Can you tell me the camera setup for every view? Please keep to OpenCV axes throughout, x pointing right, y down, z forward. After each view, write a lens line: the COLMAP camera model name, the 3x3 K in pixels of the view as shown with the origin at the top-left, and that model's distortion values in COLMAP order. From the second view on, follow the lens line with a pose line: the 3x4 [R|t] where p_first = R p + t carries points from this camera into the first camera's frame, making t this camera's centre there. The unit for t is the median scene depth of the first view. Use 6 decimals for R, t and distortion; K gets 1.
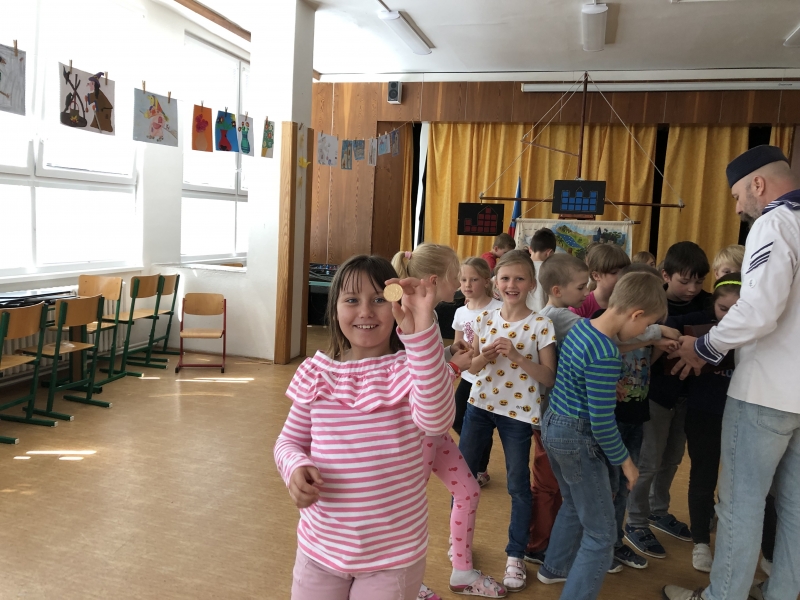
lens RADIAL K [[656.0, 0, 400.0], [0, 656.0, 299.9], [0, 0, 1]] dist [0.006969, 0.003472]
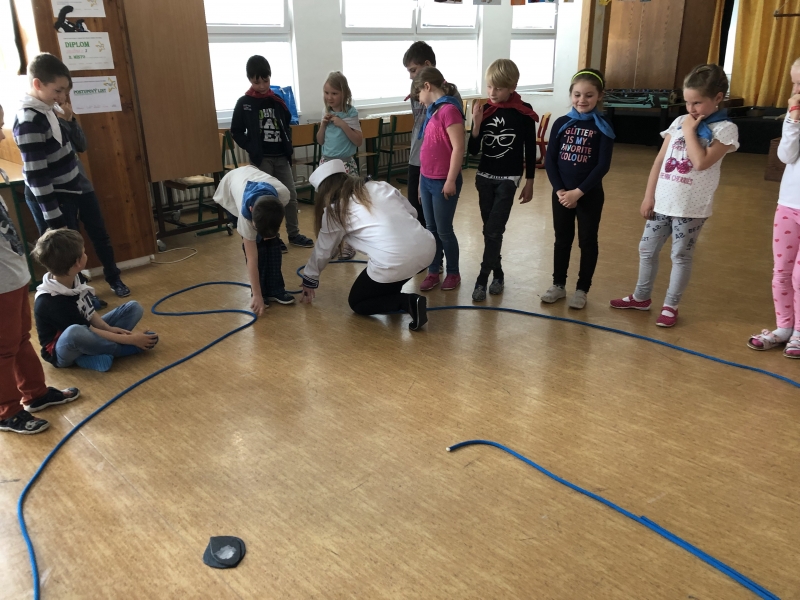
lens RADIAL K [[656.0, 0, 398.6], [0, 656.0, 300.9], [0, 0, 1]] dist [0.006969, 0.003472]
pose [[0.871563, 0.099017, -0.480181, 0.154272], [0.012240, 0.974695, 0.223206, 0.056864], [0.490131, -0.200415, 0.848296, -0.333385]]
